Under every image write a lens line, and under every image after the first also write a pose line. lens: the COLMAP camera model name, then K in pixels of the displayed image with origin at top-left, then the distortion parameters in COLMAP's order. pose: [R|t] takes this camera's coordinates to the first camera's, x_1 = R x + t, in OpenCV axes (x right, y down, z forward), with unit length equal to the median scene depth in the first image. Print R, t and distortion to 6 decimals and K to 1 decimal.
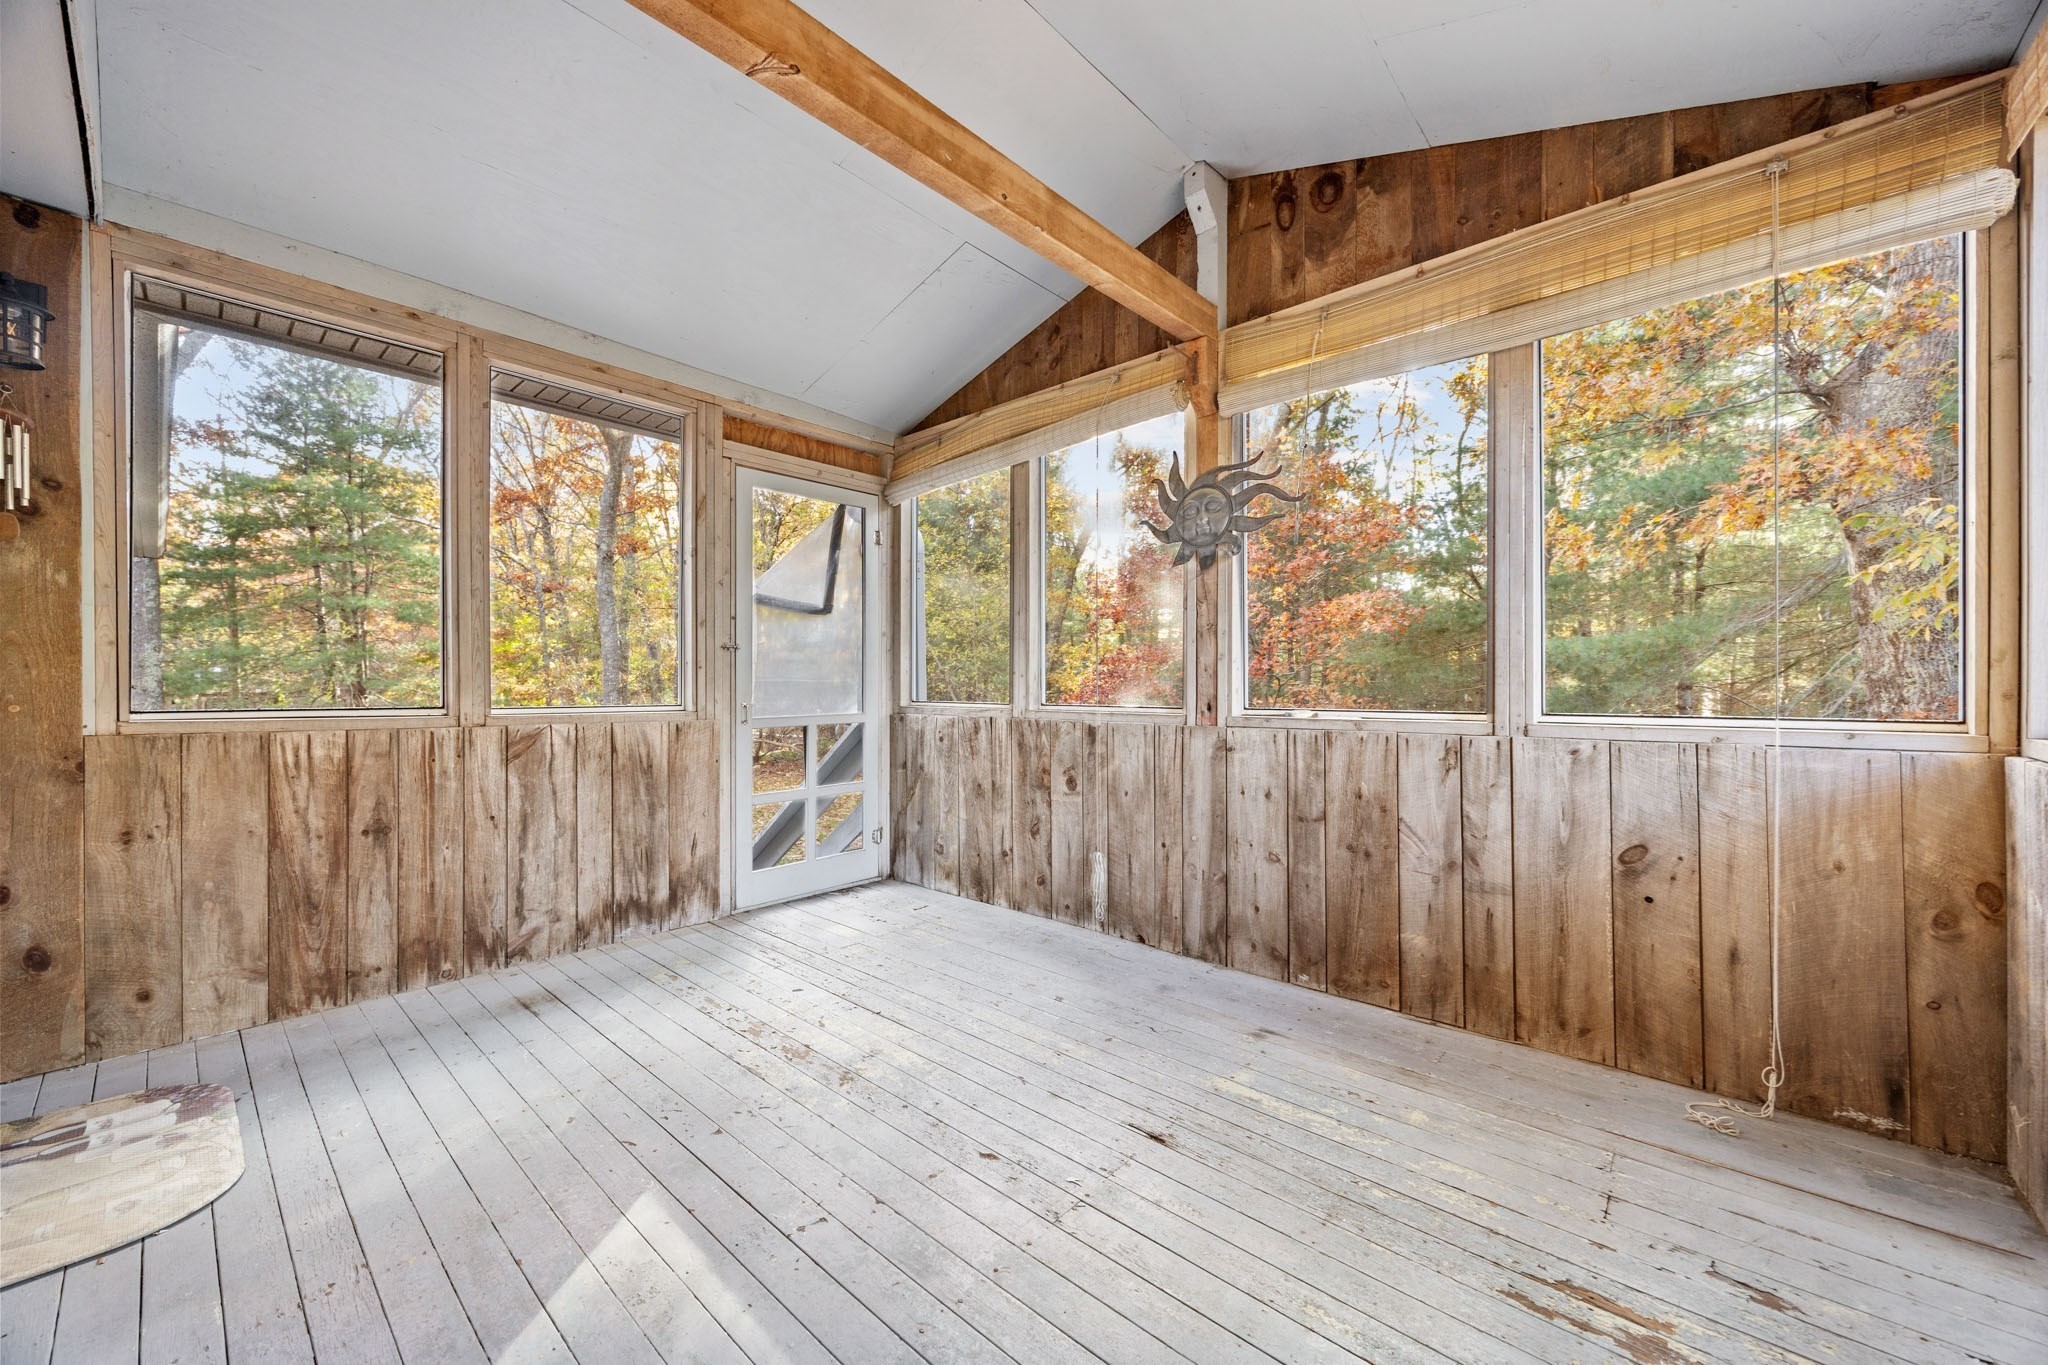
lens RADIAL K [[781.7, 0, 1033.4], [0, 781.7, 679.0], [0, 0, 1]] dist [-0.001636, -0.000063]
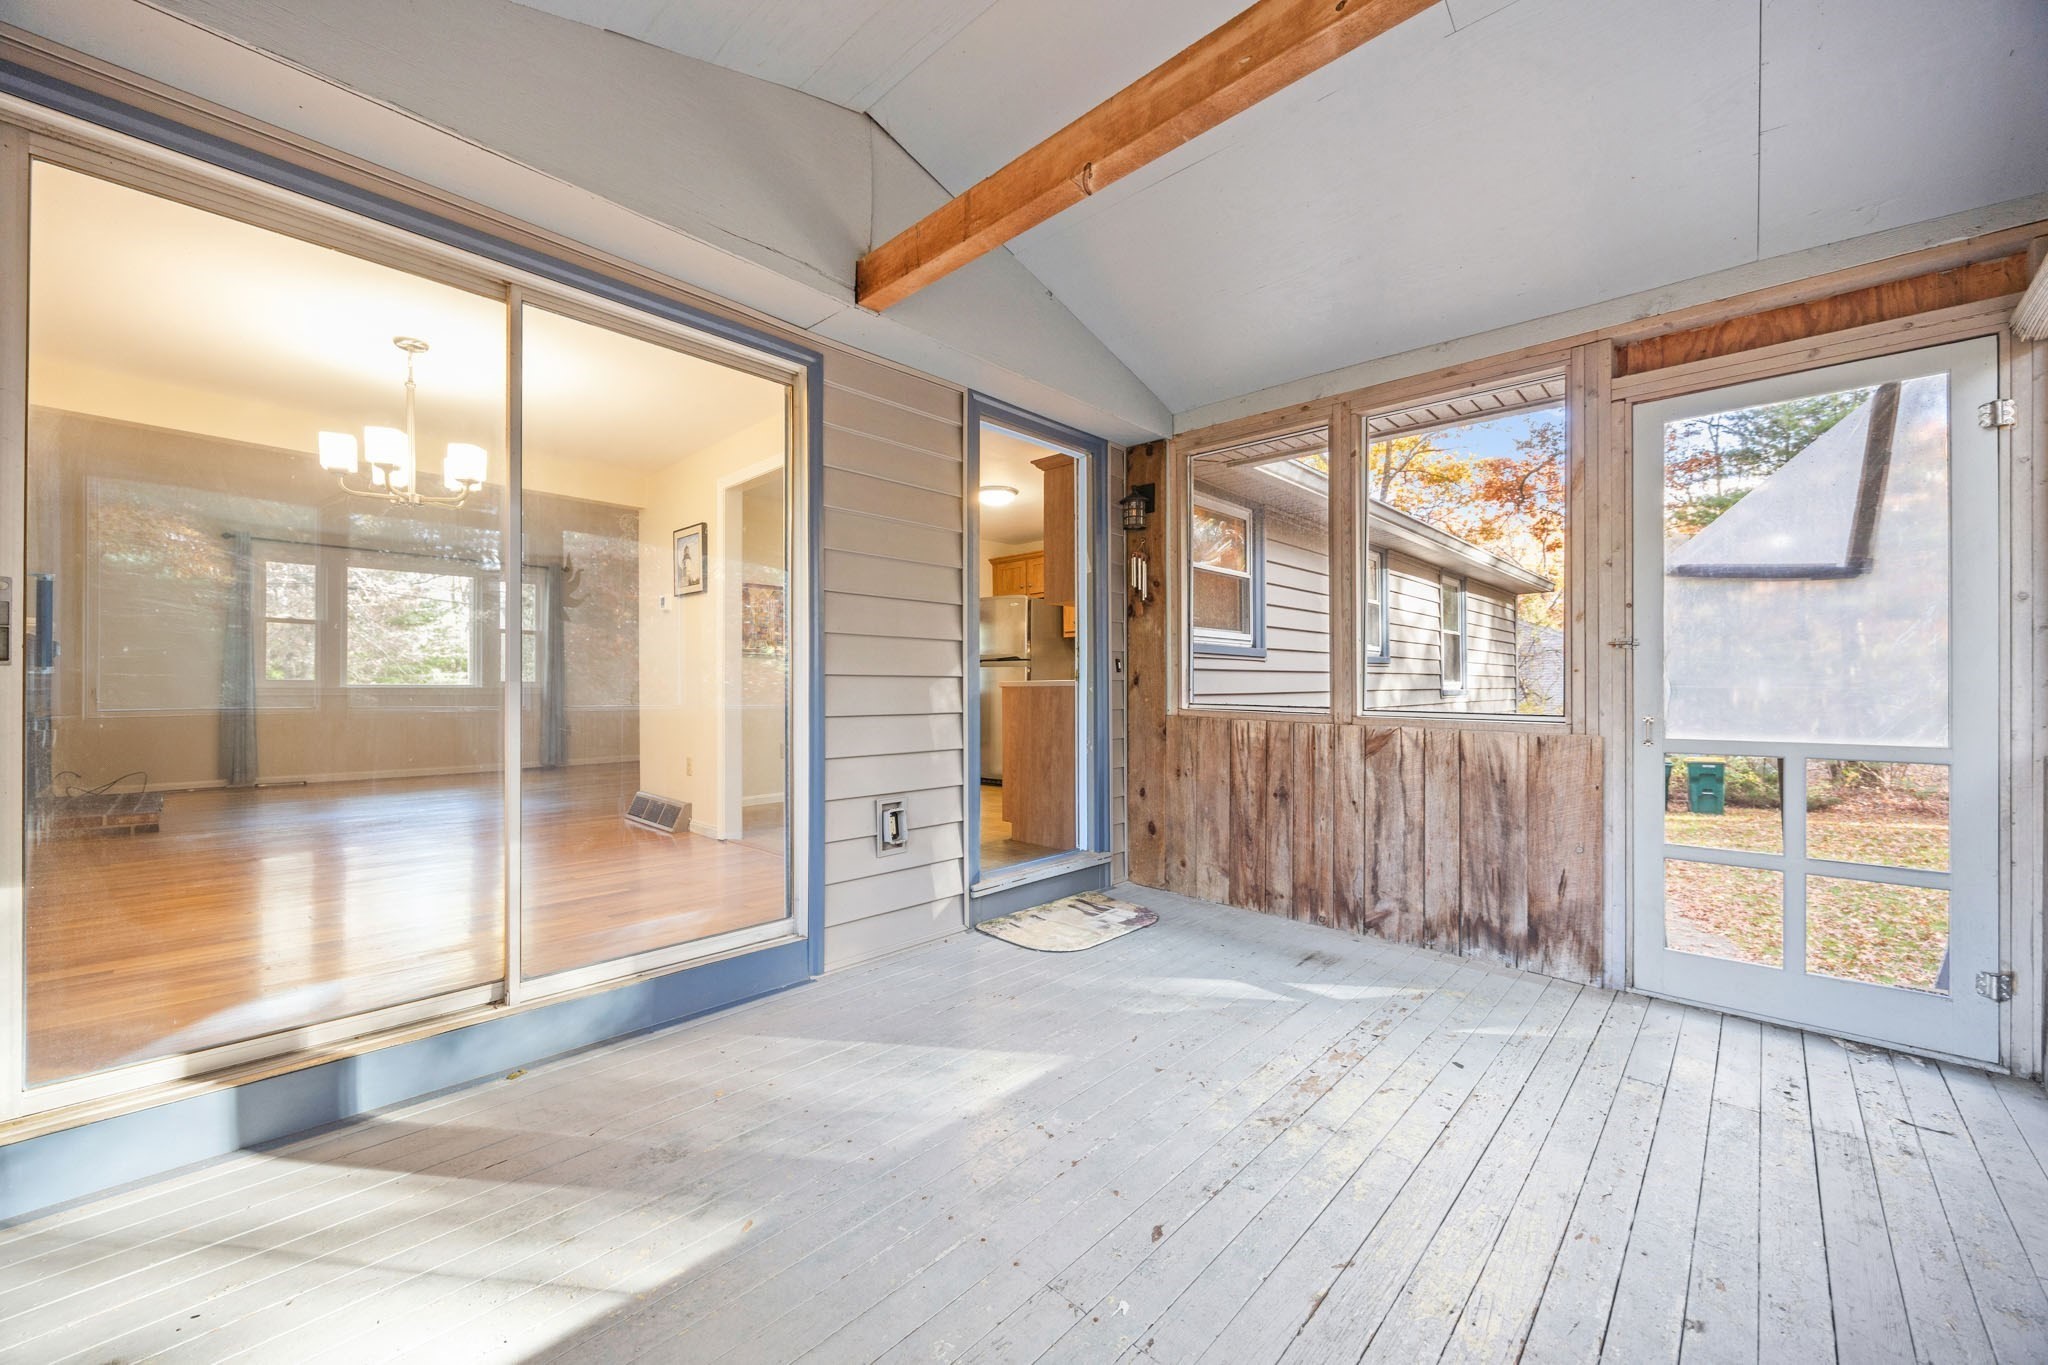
lens RADIAL K [[780.0, 0, 1024.0], [0, 780.0, 682.5], [0, 0, 1]] dist [-0.006166, -0.000213]
pose [[-0.037551, -0.005317, -0.999281, 0.472846], [-0.002311, 0.999984, -0.005234, 0.003625], [0.999292, 0.002113, -0.037563, 0.515037]]
